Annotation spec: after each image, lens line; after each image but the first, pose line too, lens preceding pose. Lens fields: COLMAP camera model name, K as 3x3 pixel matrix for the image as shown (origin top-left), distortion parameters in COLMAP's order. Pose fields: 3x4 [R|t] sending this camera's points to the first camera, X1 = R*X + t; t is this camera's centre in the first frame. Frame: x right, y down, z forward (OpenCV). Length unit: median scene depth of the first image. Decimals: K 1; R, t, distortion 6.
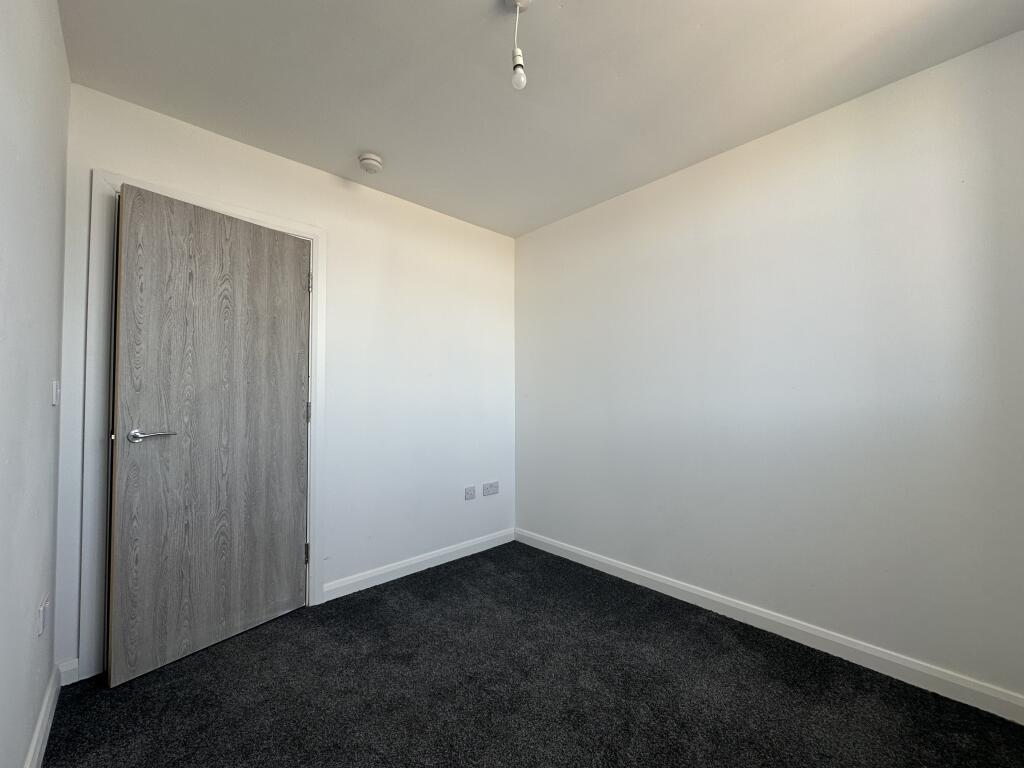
lens RADIAL K [[407.7, 0, 512.0], [0, 407.7, 384.0], [0, 0, 1]] dist [0.000028, -0.000027]
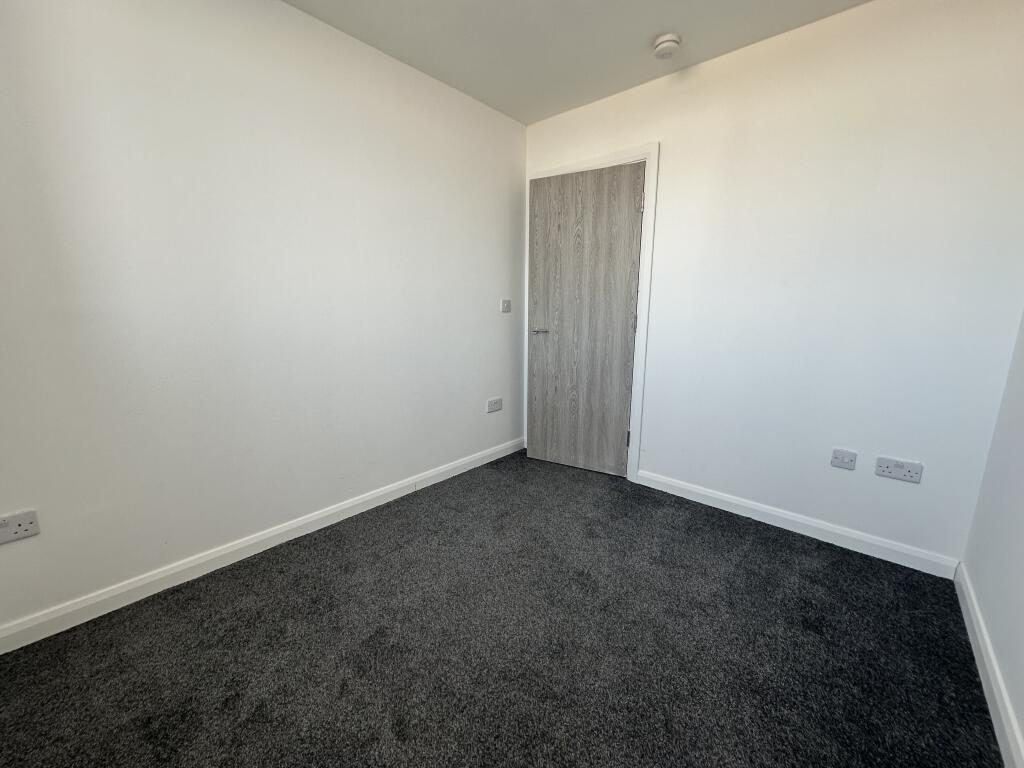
lens RADIAL K [[407.7, 0, 512.0], [0, 407.7, 384.0], [0, 0, 1]] dist [0.000028, -0.000027]
pose [[0.101222, 0.192591, -0.976044, 0.699354], [0.020895, 0.980456, 0.195628, 0.005193], [0.994644, -0.040196, 0.095220, 0.596088]]
